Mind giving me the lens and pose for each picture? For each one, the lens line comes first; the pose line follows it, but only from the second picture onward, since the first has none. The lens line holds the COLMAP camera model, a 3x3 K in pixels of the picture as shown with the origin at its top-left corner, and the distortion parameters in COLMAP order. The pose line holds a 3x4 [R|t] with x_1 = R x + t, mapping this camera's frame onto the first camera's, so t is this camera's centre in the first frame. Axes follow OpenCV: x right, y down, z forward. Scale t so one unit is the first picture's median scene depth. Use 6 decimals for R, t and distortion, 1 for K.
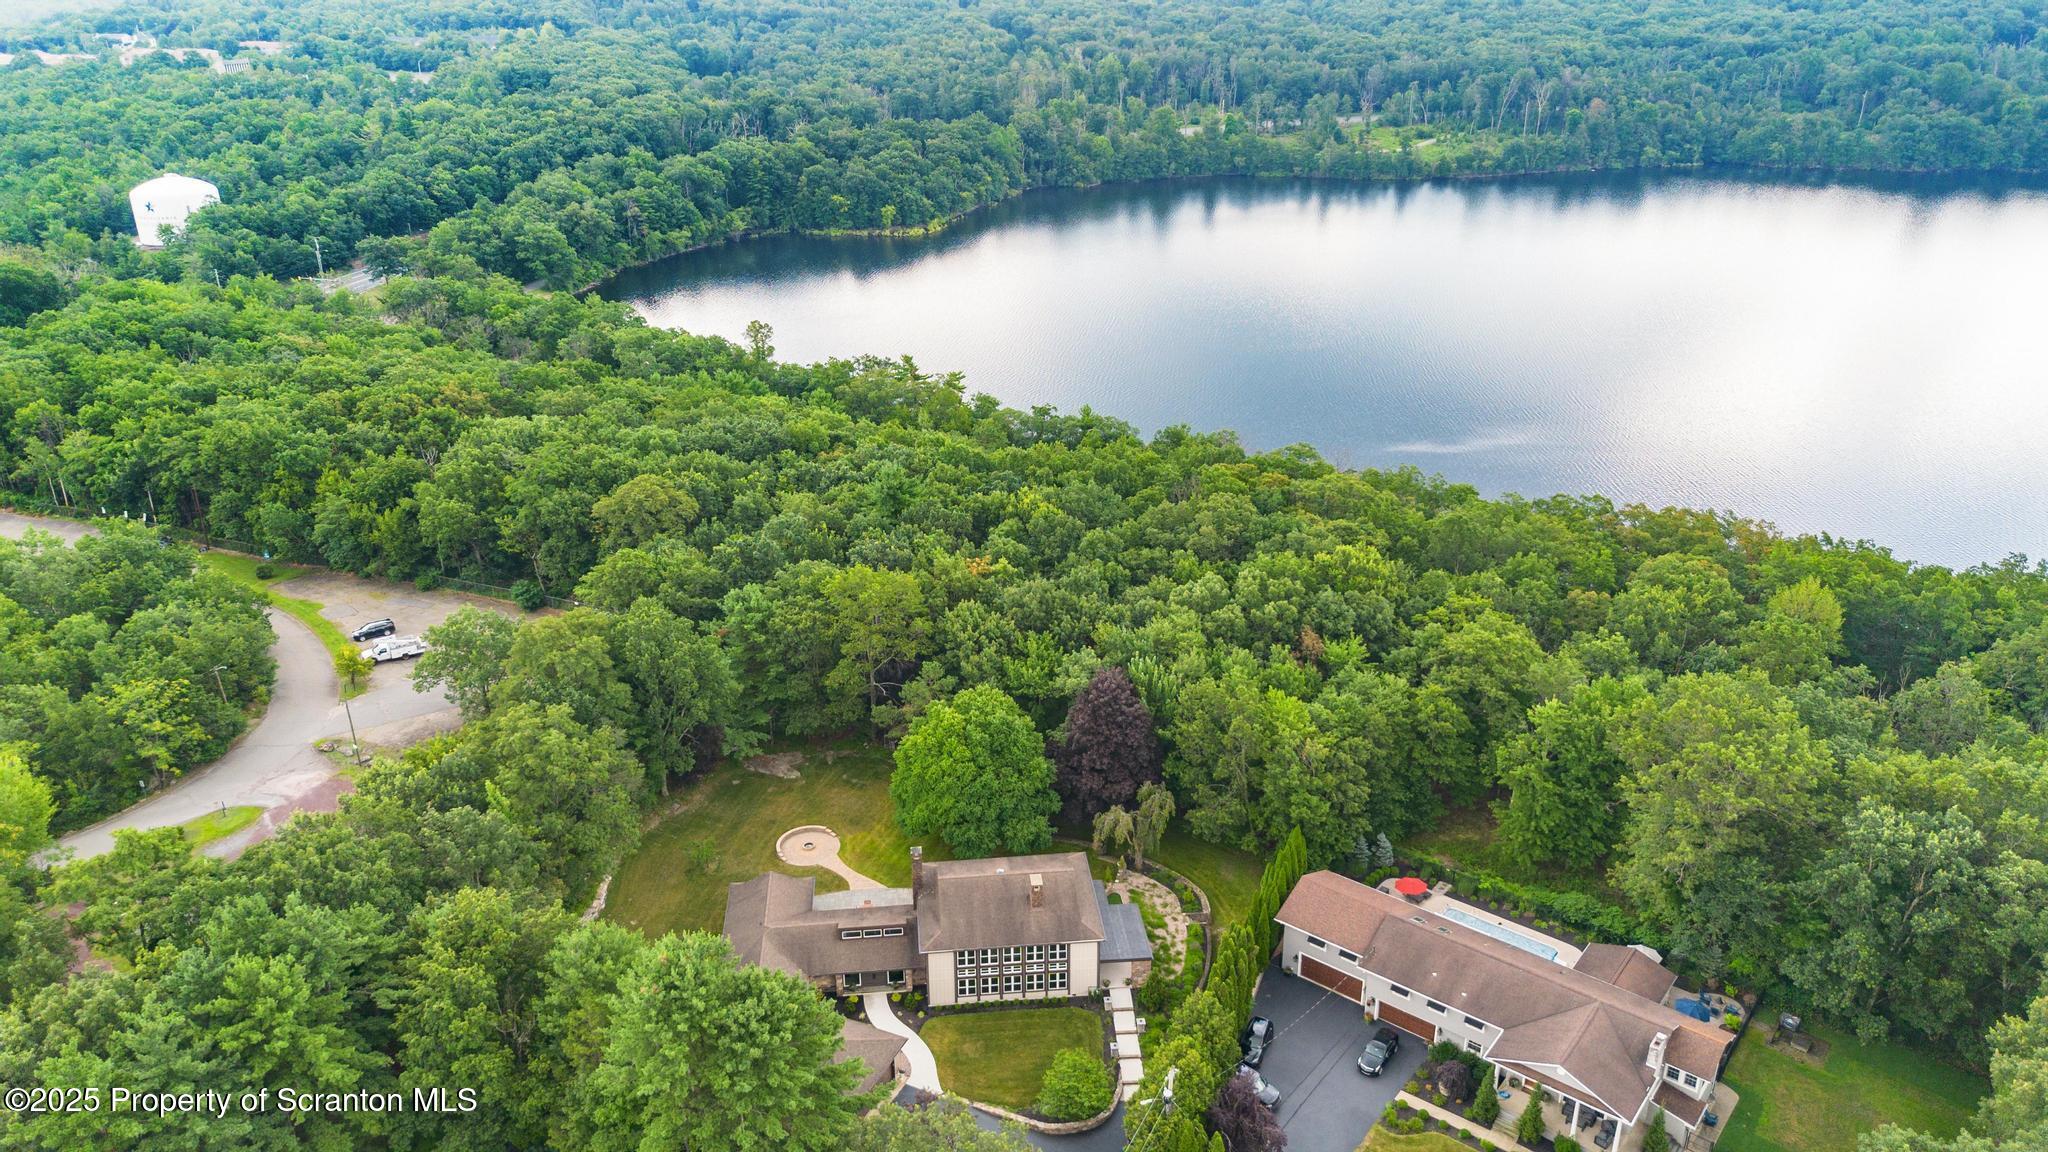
lens RADIAL K [[1449.5, 0, 1023.7], [0, 1449.5, 565.1], [0, 0, 1]] dist [0.068094, -0.078448]
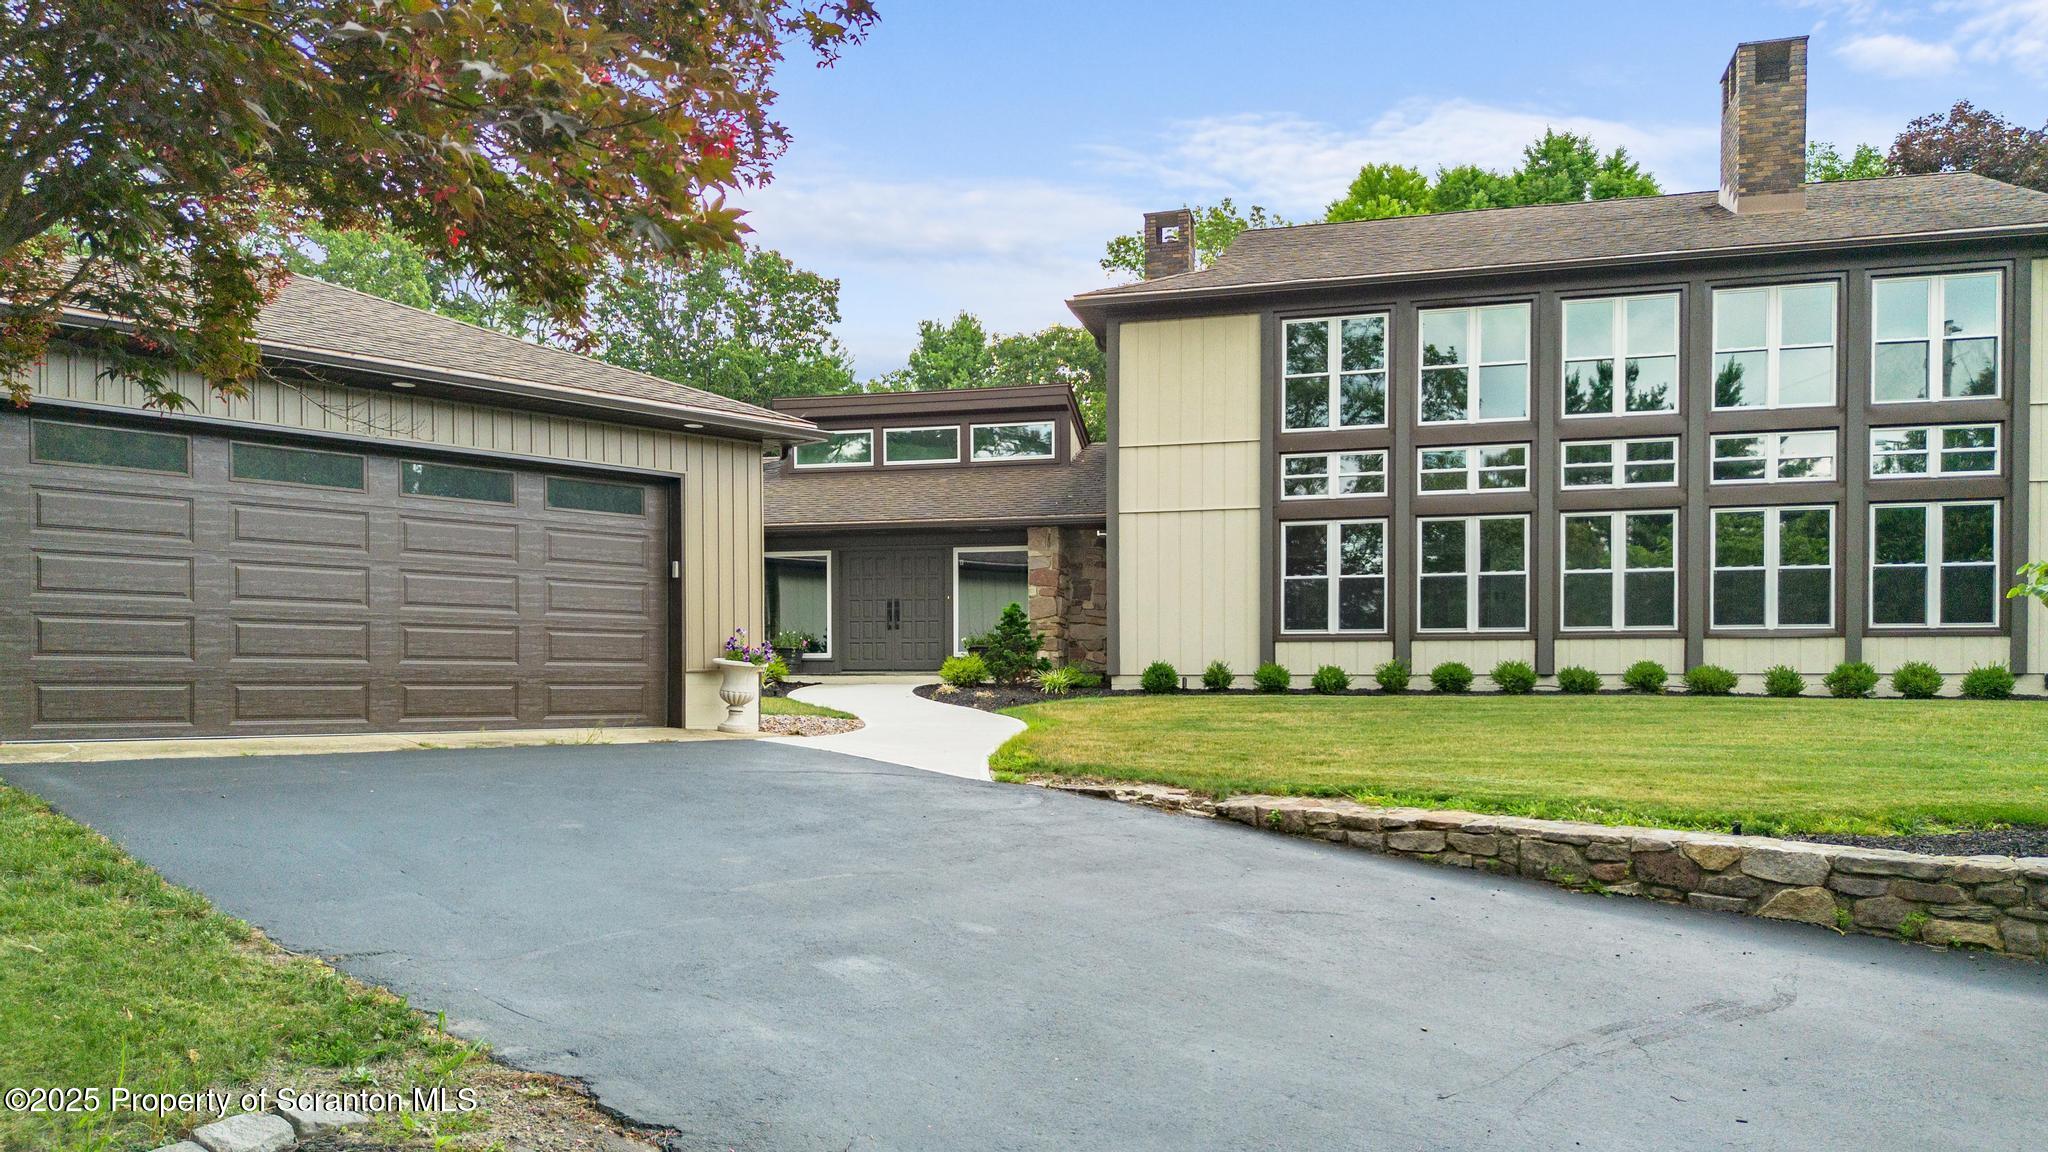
lens RADIAL K [[1482.9, 0, 1017.6], [0, 1482.9, 685.0], [0, 0, 1]] dist [0.068767, -0.077375]
pose [[0.938040, 0.010557, -0.346367, -0.011438], [-0.142825, 0.922468, -0.358684, 0.333788], [0.315725, 0.385930, 0.866819, 0.755693]]
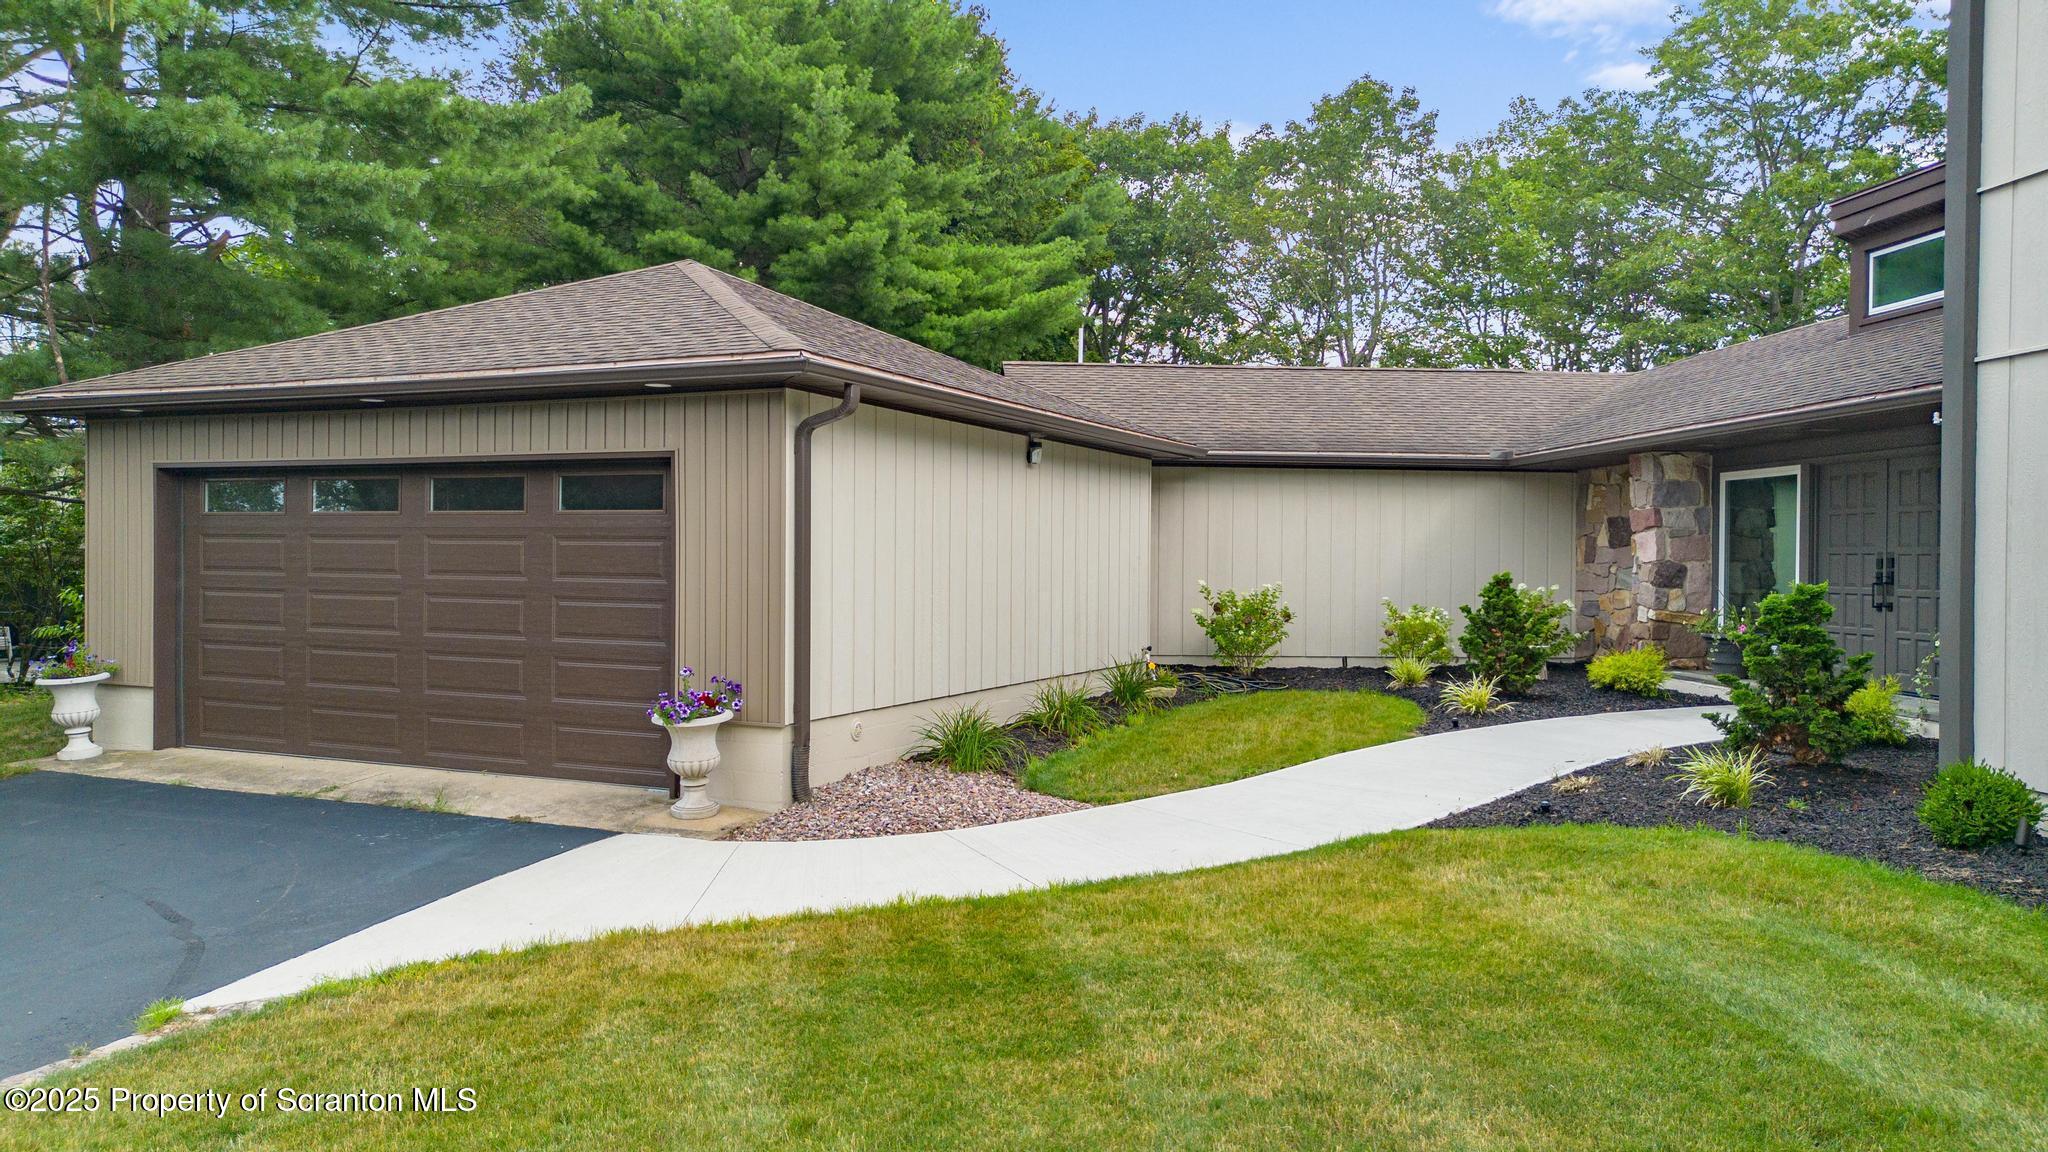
lens RADIAL K [[1441.9, 0, 1017.7], [0, 1441.9, 575.4], [0, 0, 1]] dist [0.061852, -0.055747]
pose [[-0.012466, 0.022277, -0.999674, 0.005912], [-0.394633, 0.918488, 0.025388, 0.278425], [0.918754, 0.394821, -0.002659, 0.860852]]
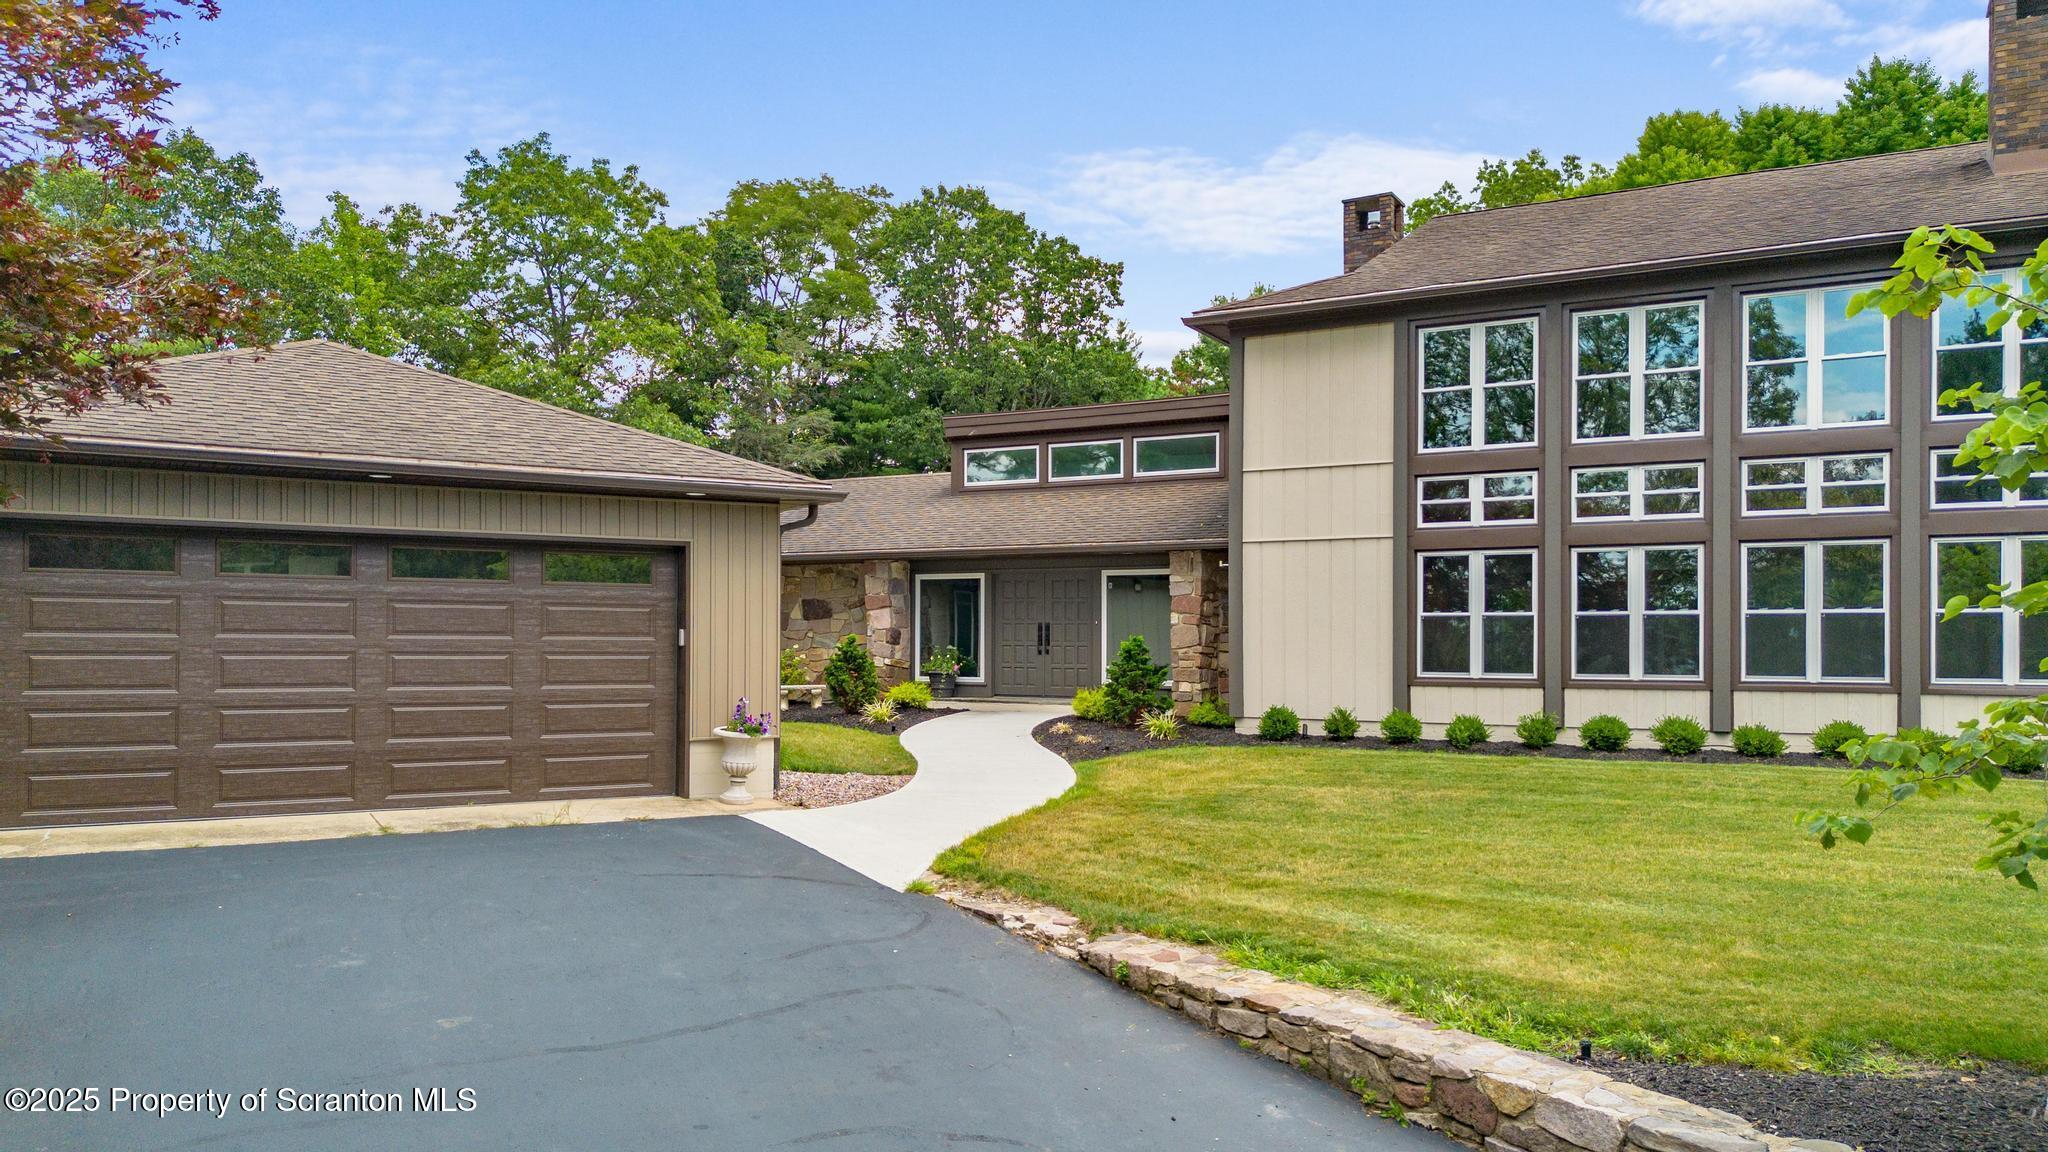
lens RADIAL K [[1496.6, 0, 1014.1], [0, 1496.6, 635.9], [0, 0, 1]] dist [0.063200, -0.077153]
pose [[0.823996, 0.010611, -0.566496, 0.010120], [-0.230946, 0.919289, -0.318703, 0.318914], [0.517392, 0.393440, 0.759941, 0.769041]]
